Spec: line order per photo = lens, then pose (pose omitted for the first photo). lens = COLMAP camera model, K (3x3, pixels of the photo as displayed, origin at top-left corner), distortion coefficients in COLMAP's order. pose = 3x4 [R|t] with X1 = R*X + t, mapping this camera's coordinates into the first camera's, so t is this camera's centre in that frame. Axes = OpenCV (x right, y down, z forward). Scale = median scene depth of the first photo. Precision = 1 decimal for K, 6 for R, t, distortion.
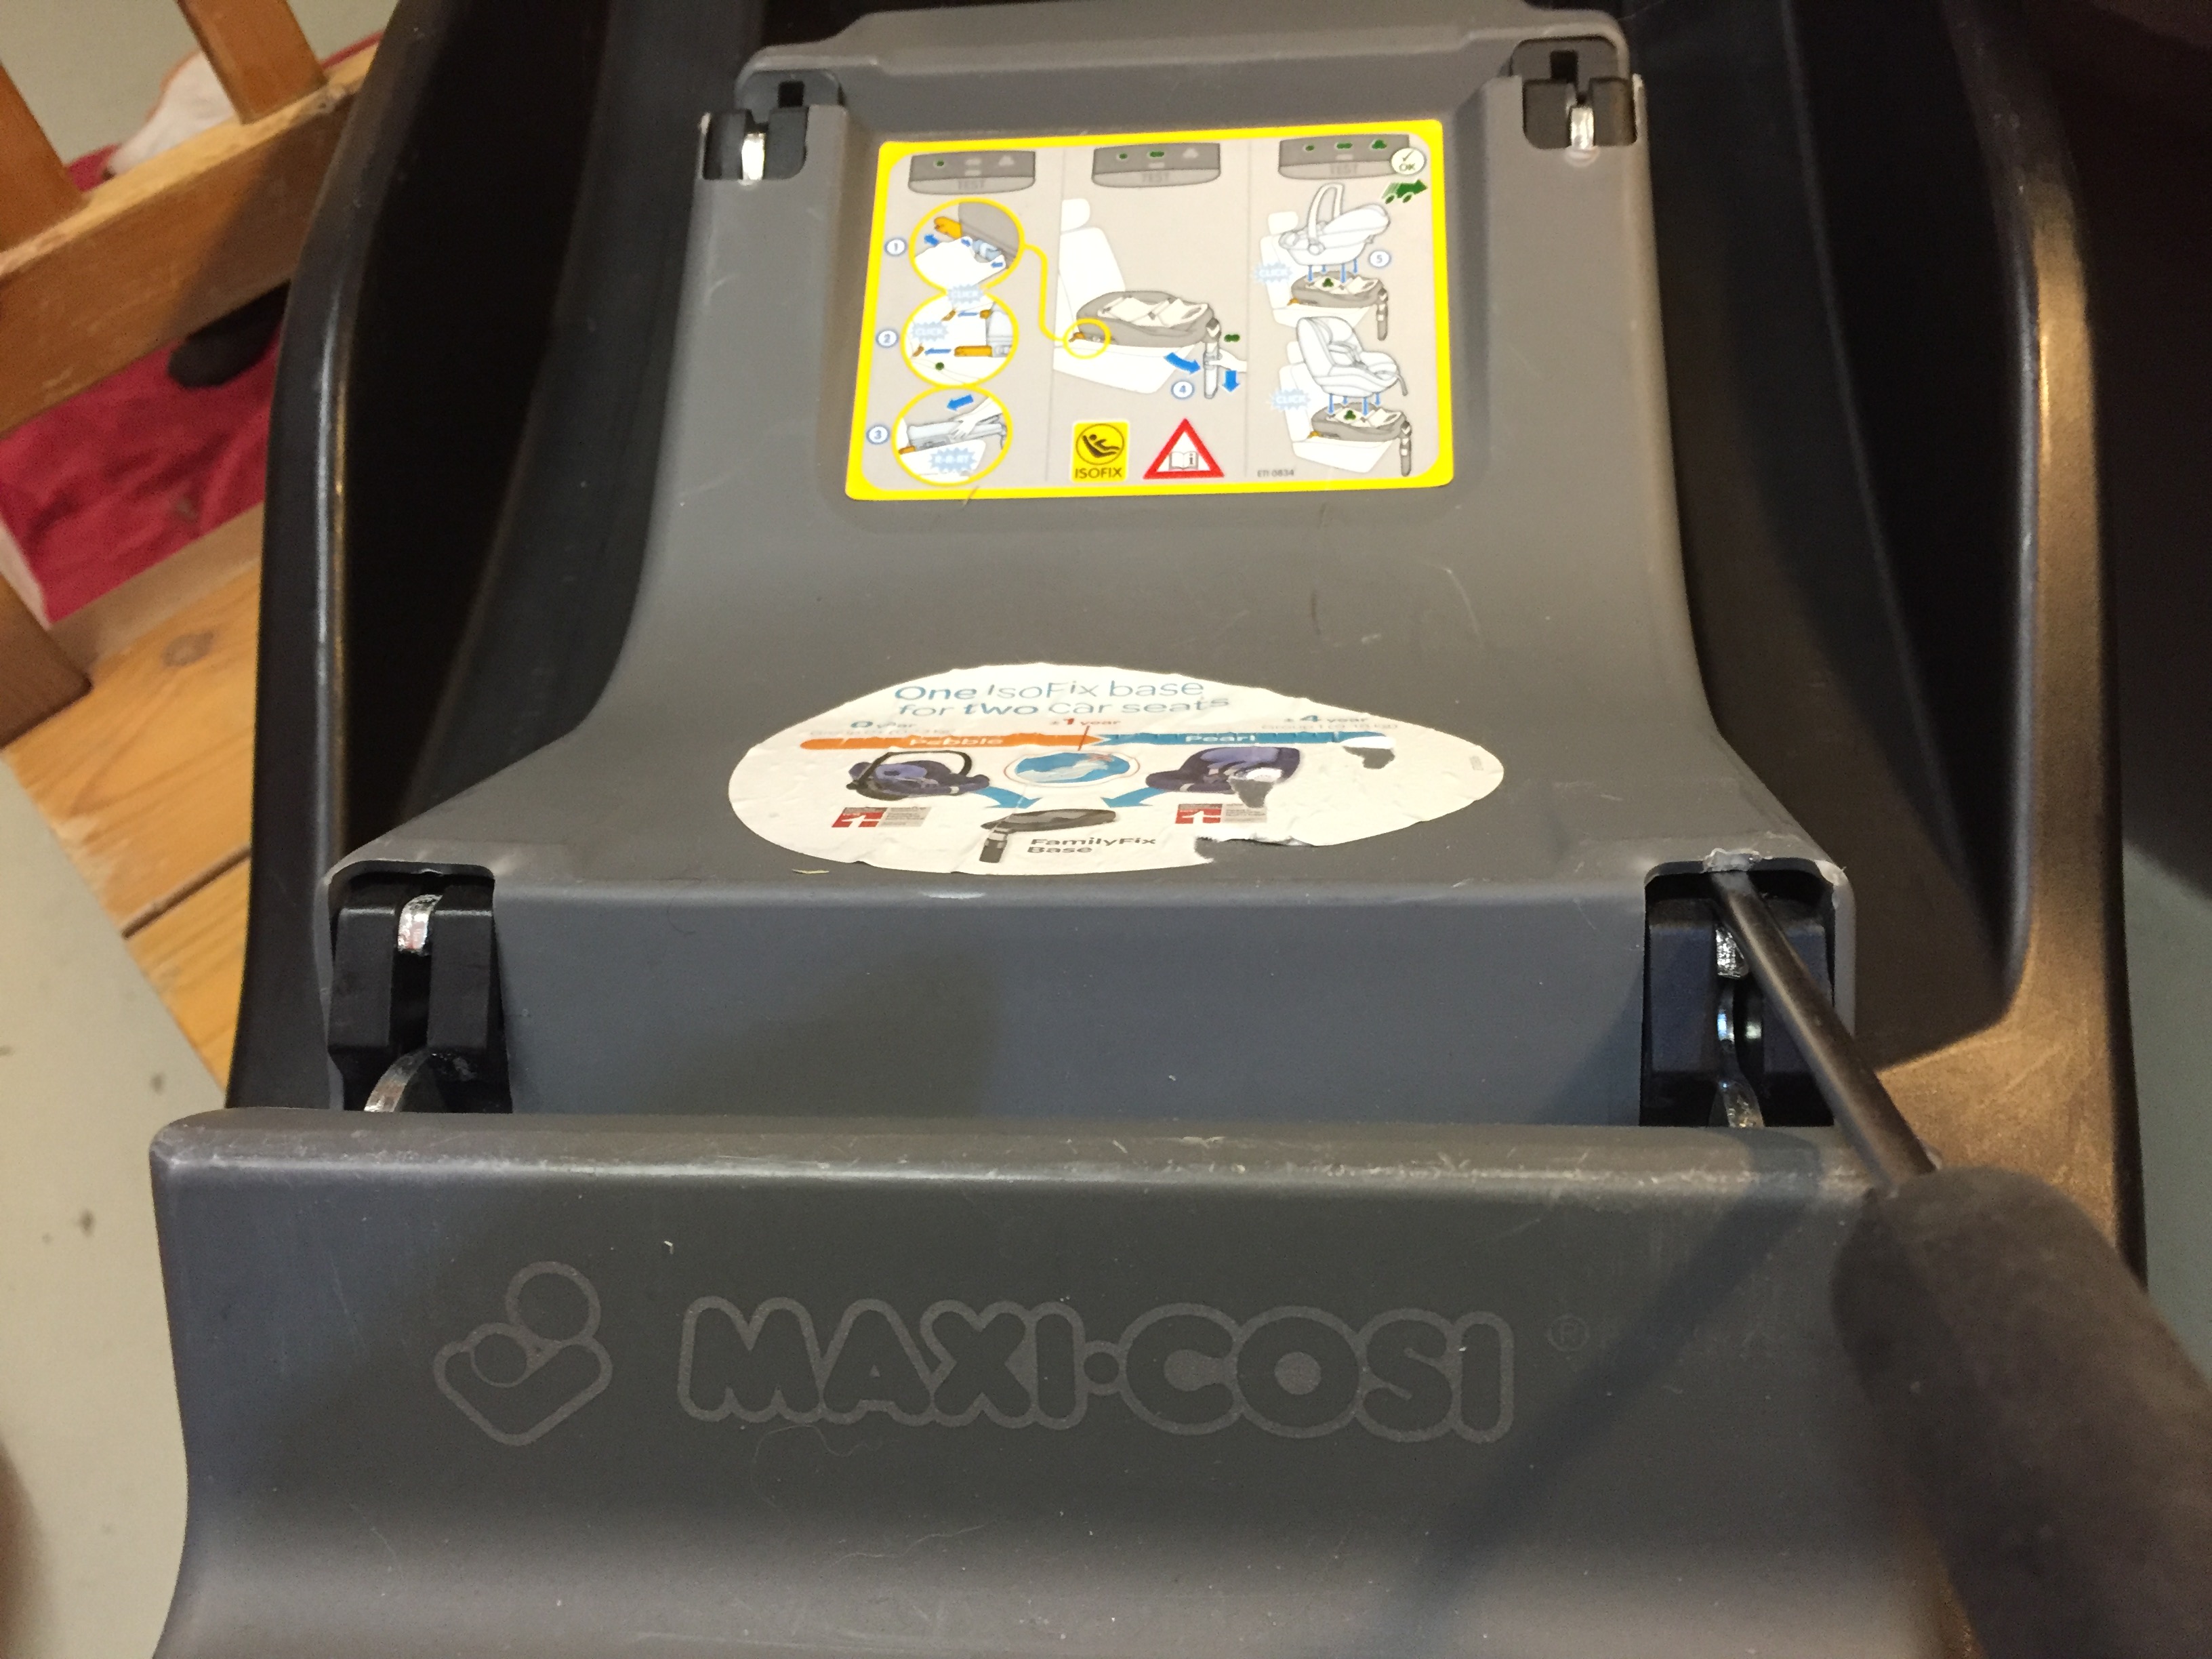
lens RADIAL K [[1854.5, 0, 1106.0], [0, 1854.5, 829.5], [0, 0, 1]] dist [0.029285, -0.009851]
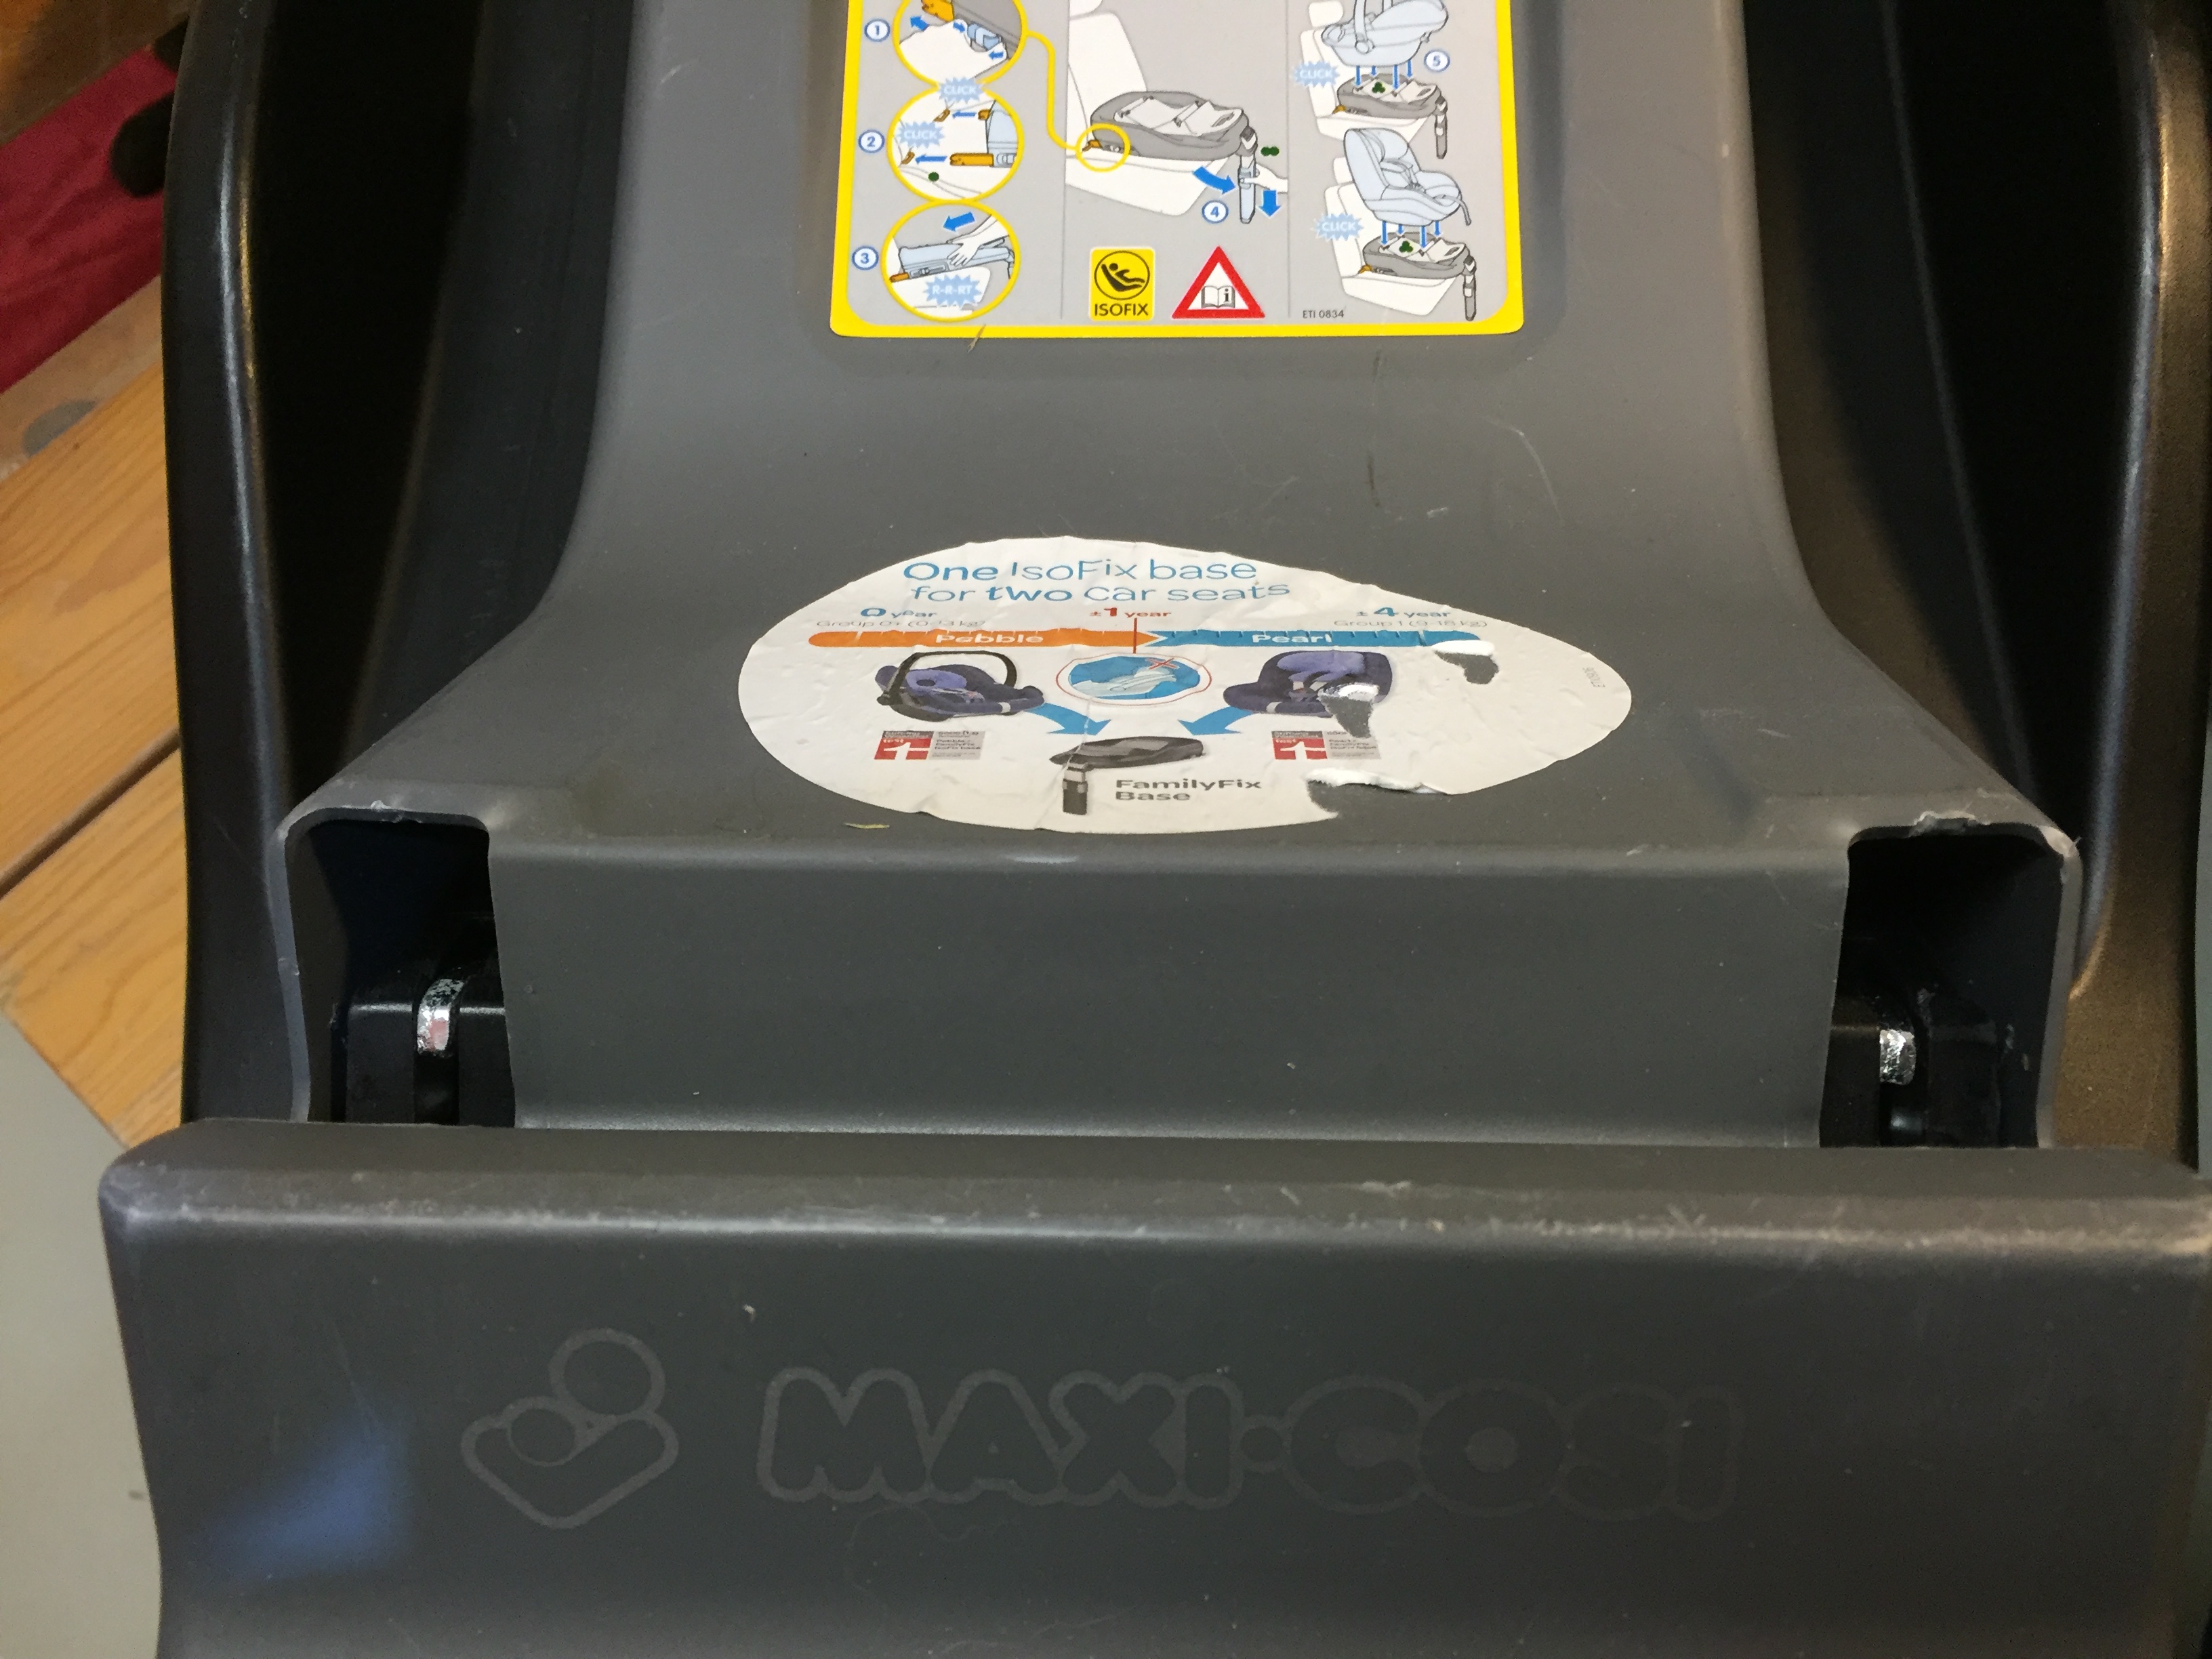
lens RADIAL K [[1876.1, 0, 1106.0], [0, 1876.1, 829.5], [0, 0, 1]] dist [0.056957, -0.068928]
pose [[0.997904, -0.000208, 0.064714, -0.086823], [-0.007036, 0.993718, 0.111692, -0.059685], [-0.064330, -0.111913, 0.991634, 0.113390]]
